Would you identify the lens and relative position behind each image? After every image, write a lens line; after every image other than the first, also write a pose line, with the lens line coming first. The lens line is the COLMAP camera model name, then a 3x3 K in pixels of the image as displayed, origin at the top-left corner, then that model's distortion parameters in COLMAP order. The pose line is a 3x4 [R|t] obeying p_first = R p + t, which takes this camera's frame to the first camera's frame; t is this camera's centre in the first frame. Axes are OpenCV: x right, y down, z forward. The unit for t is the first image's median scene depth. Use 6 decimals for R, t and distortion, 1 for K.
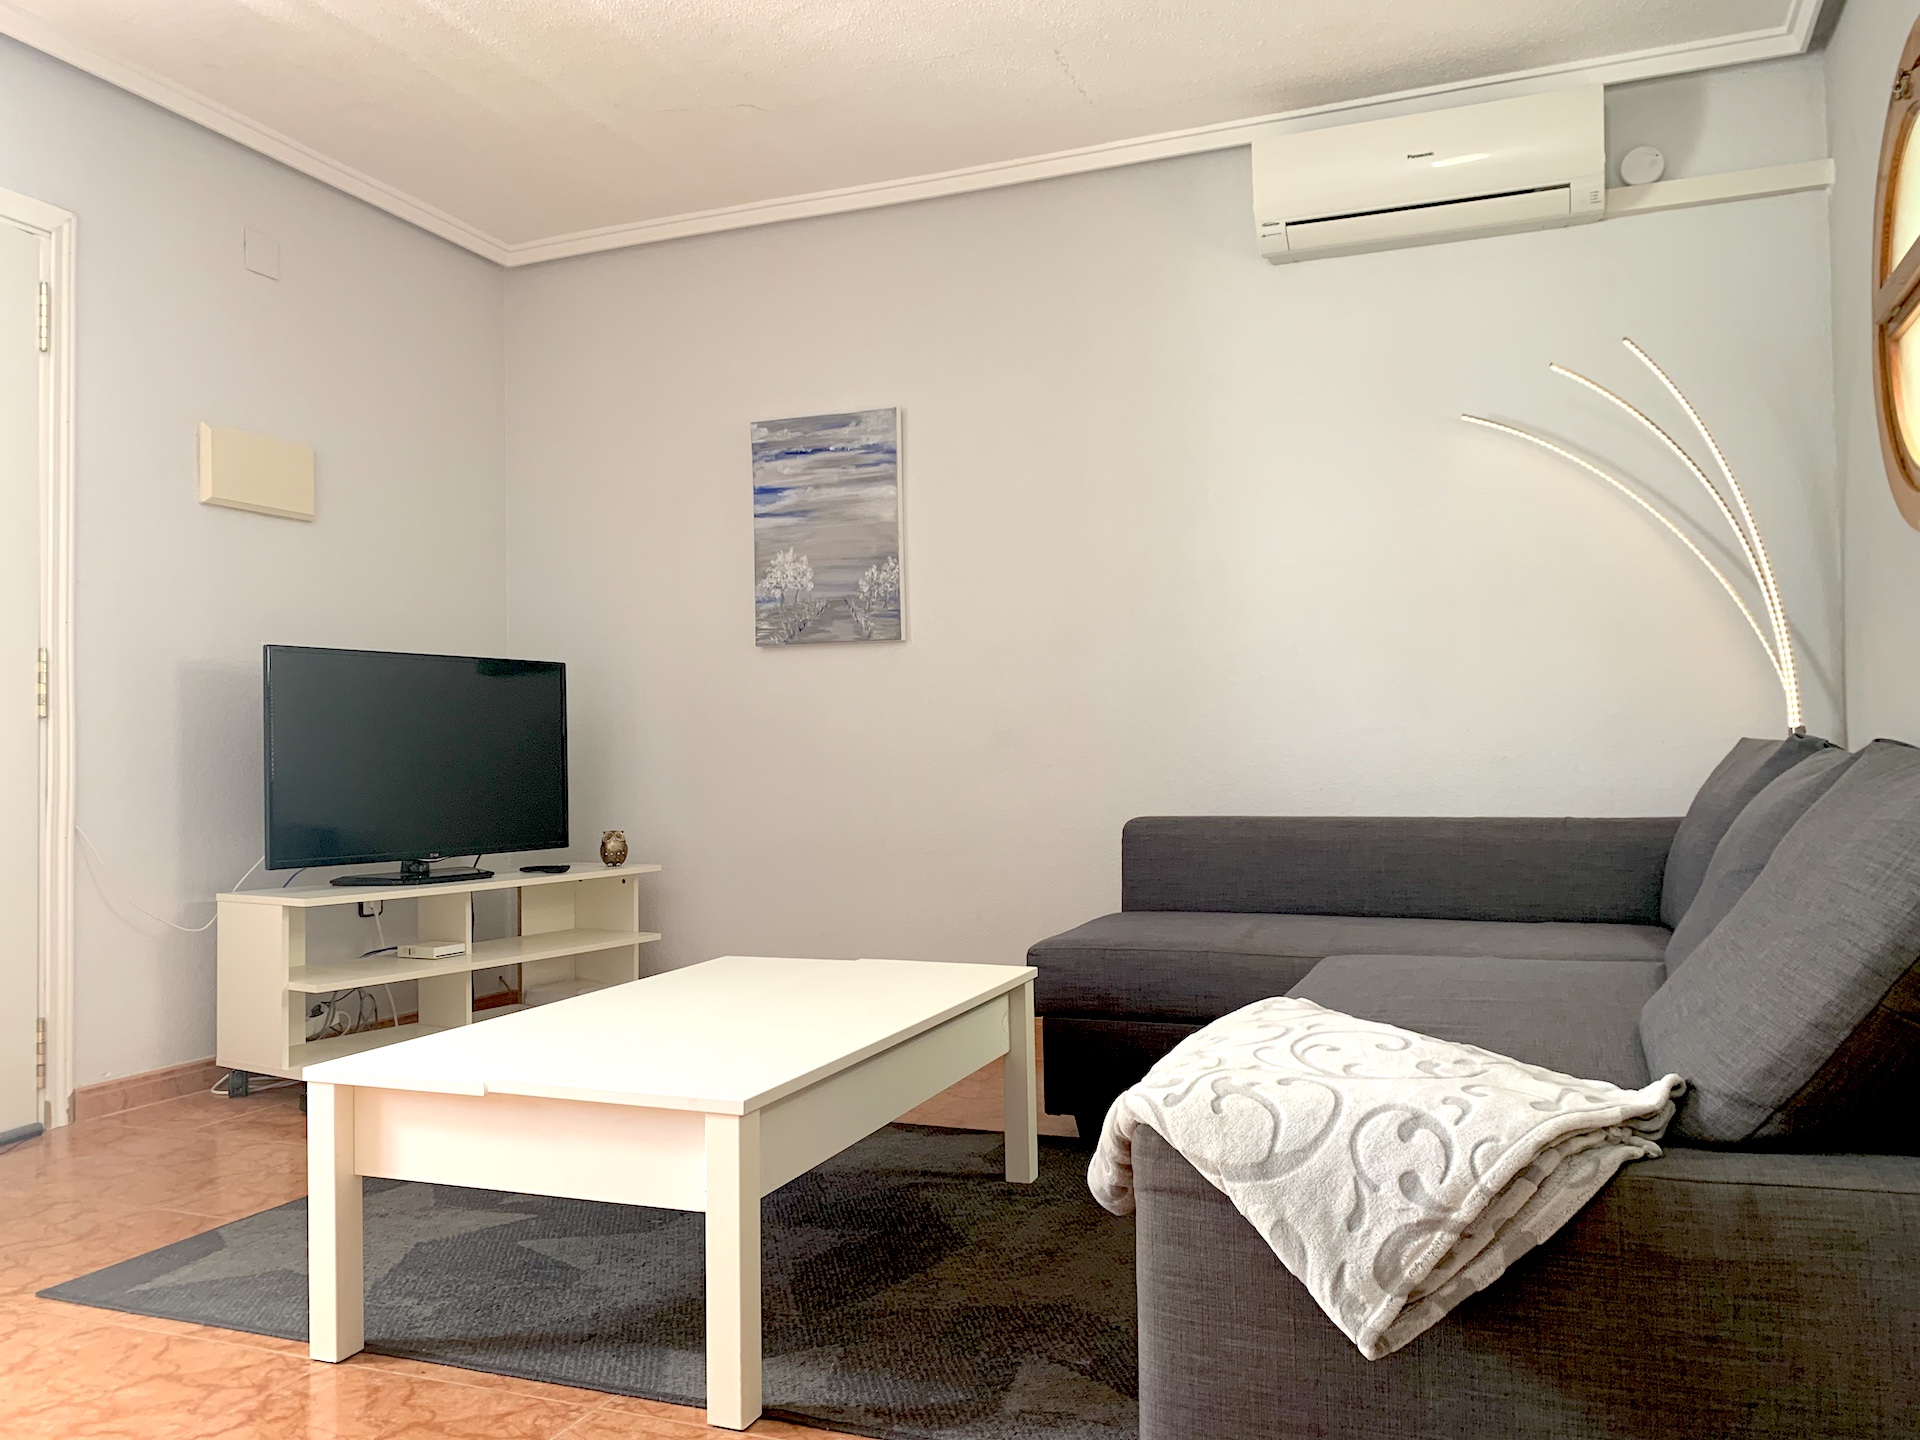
lens RADIAL K [[1479.2, 0, 960.0], [0, 1479.2, 720.0], [0, 0, 1]] dist [0.016410, -0.014850]
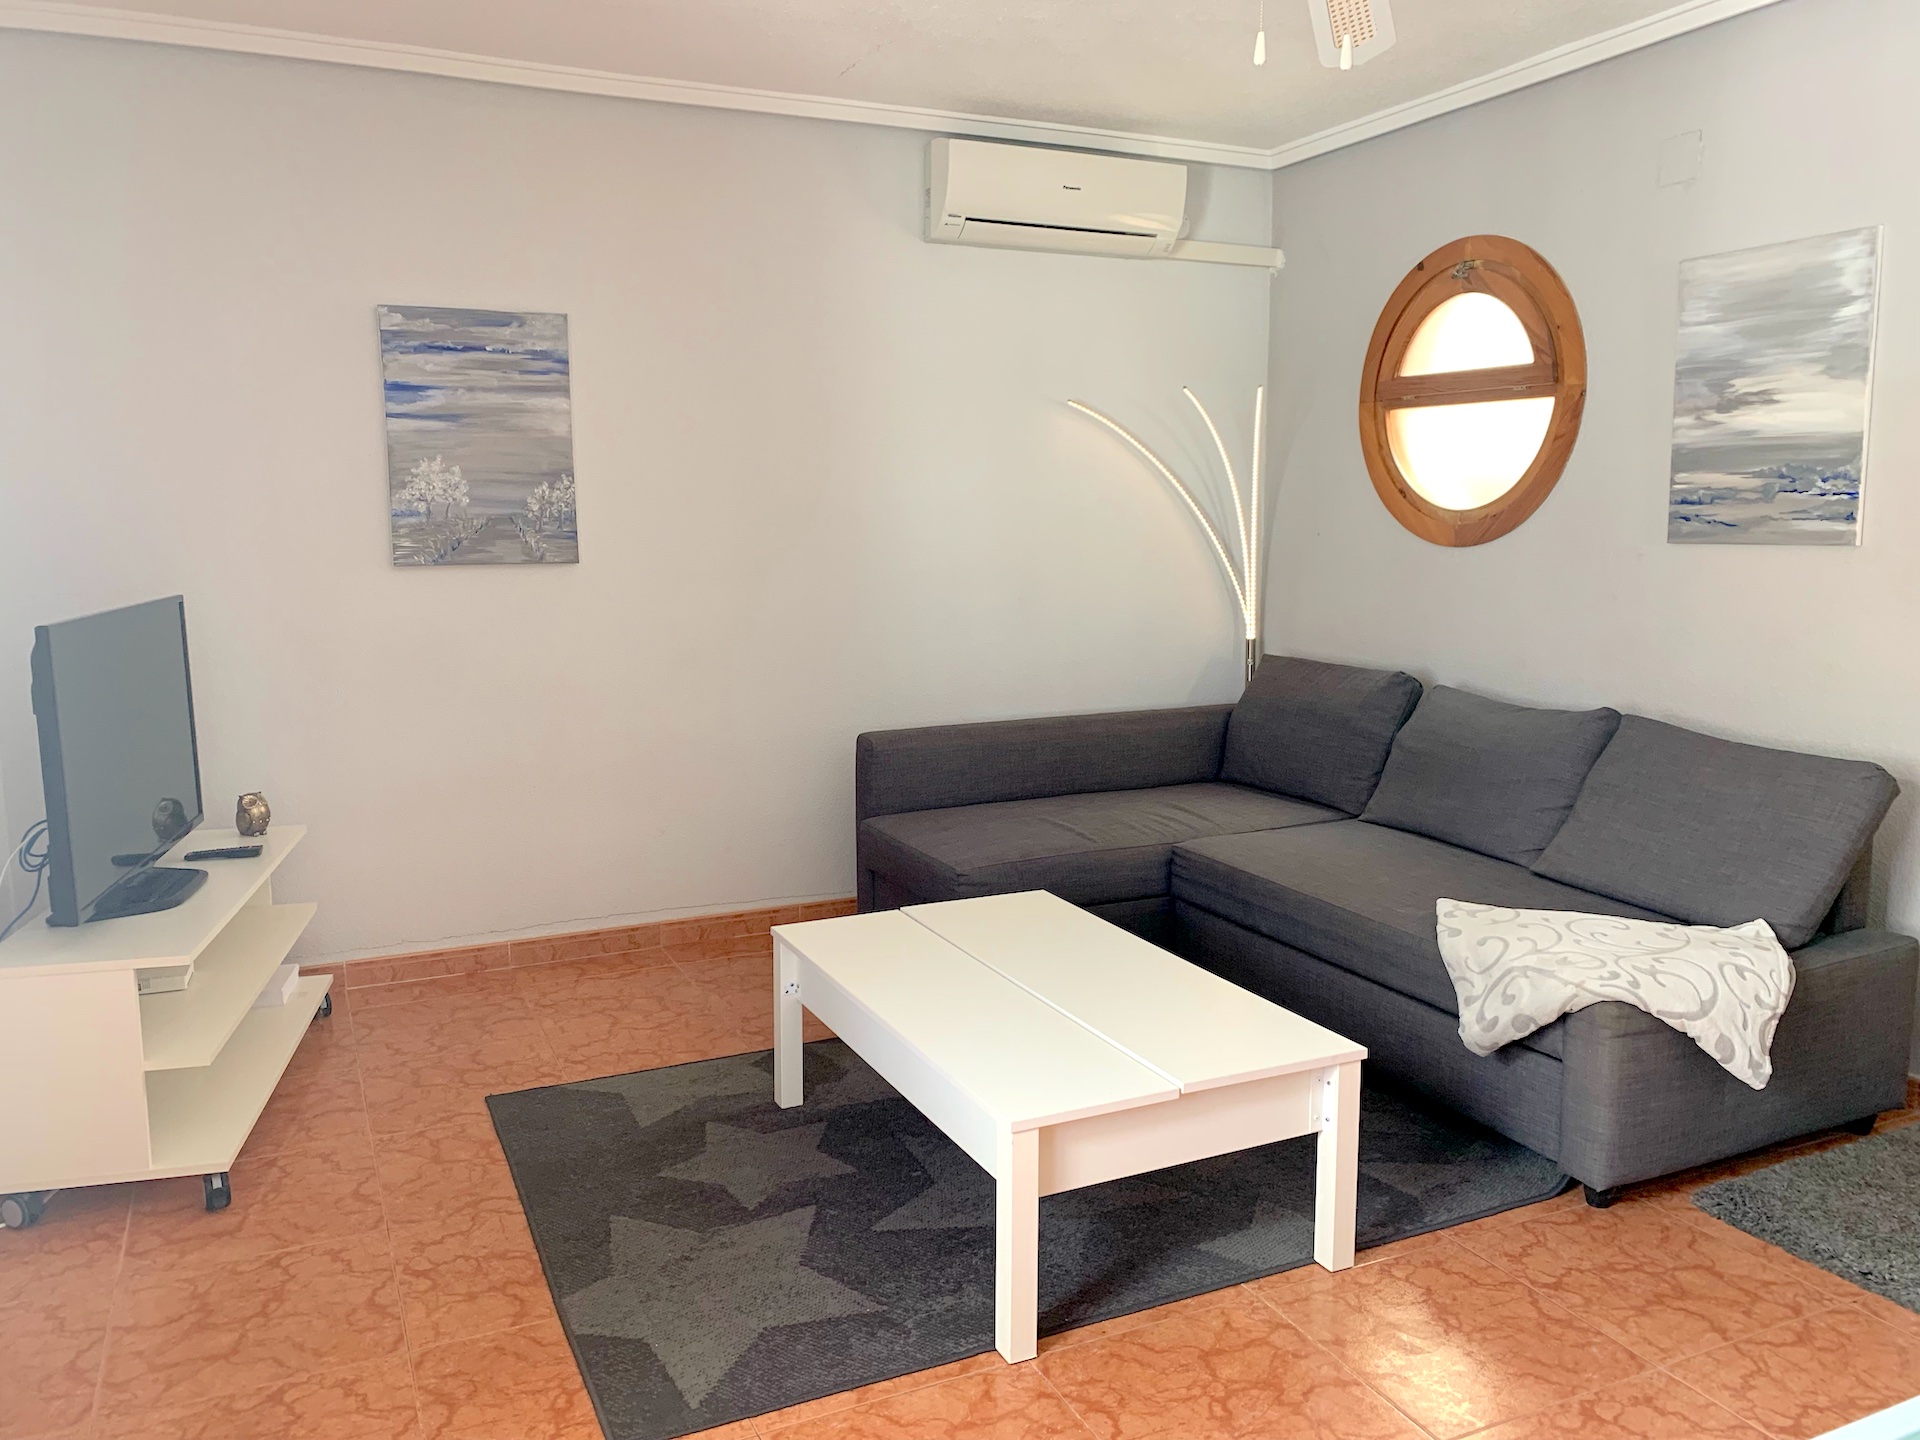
lens RADIAL K [[1479.2, 0, 960.0], [0, 1479.2, 720.0], [0, 0, 1]] dist [0.016410, -0.014850]
pose [[0.690407, -0.097408, 0.716833, -0.561400], [-0.020744, 0.987820, 0.154210, -0.104871], [-0.723124, -0.121338, 0.679977, 0.145571]]
